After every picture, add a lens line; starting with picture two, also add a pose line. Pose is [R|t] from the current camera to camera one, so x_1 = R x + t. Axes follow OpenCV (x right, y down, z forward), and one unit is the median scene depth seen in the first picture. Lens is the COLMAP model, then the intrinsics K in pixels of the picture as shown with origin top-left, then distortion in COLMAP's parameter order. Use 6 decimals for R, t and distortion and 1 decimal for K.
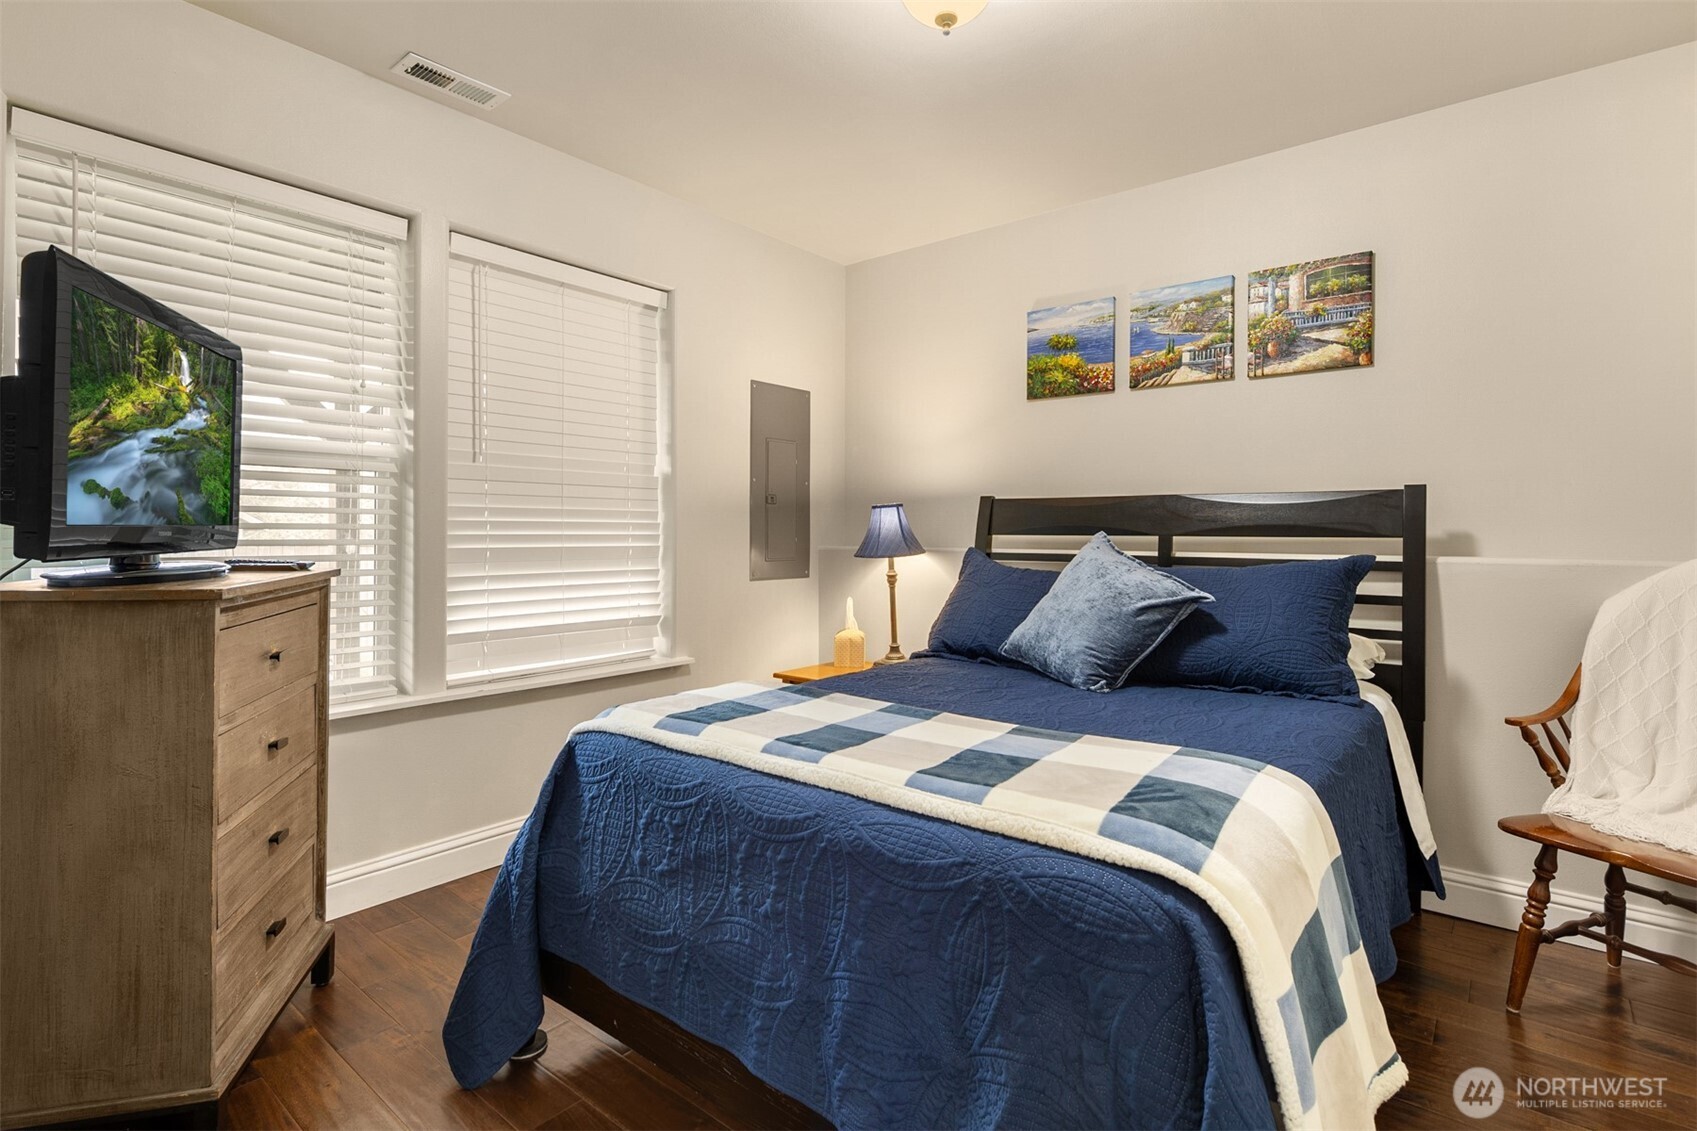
lens RADIAL K [[819.2, 0, 820.1], [0, 819.2, 520.4], [0, 0, 1]] dist [0.003884, -0.004636]
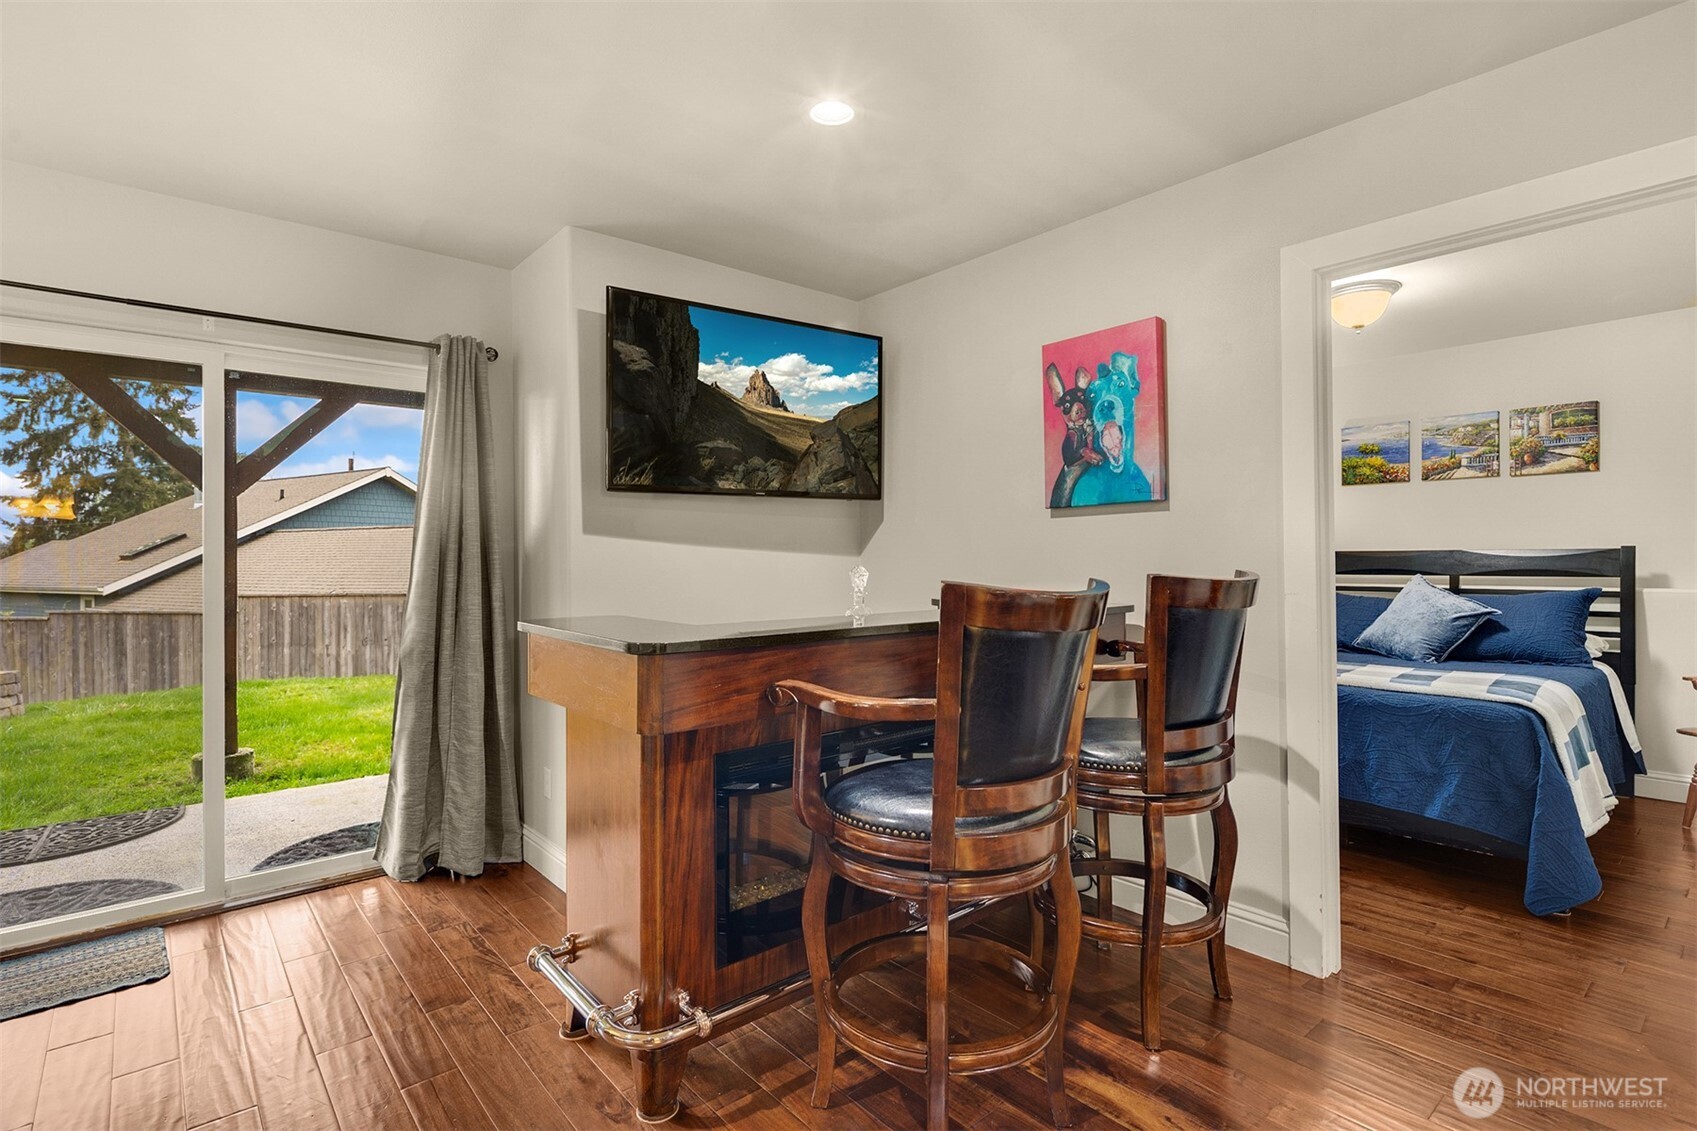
lens RADIAL K [[819.2, 0, 824.4], [0, 819.2, 548.6], [0, 0, 1]] dist [0.003884, -0.004636]
pose [[0.986257, -0.010662, -0.164876, -0.572481], [0.010561, 0.999943, -0.001486, -0.048056], [0.164883, -0.000275, 0.986313, -0.851830]]
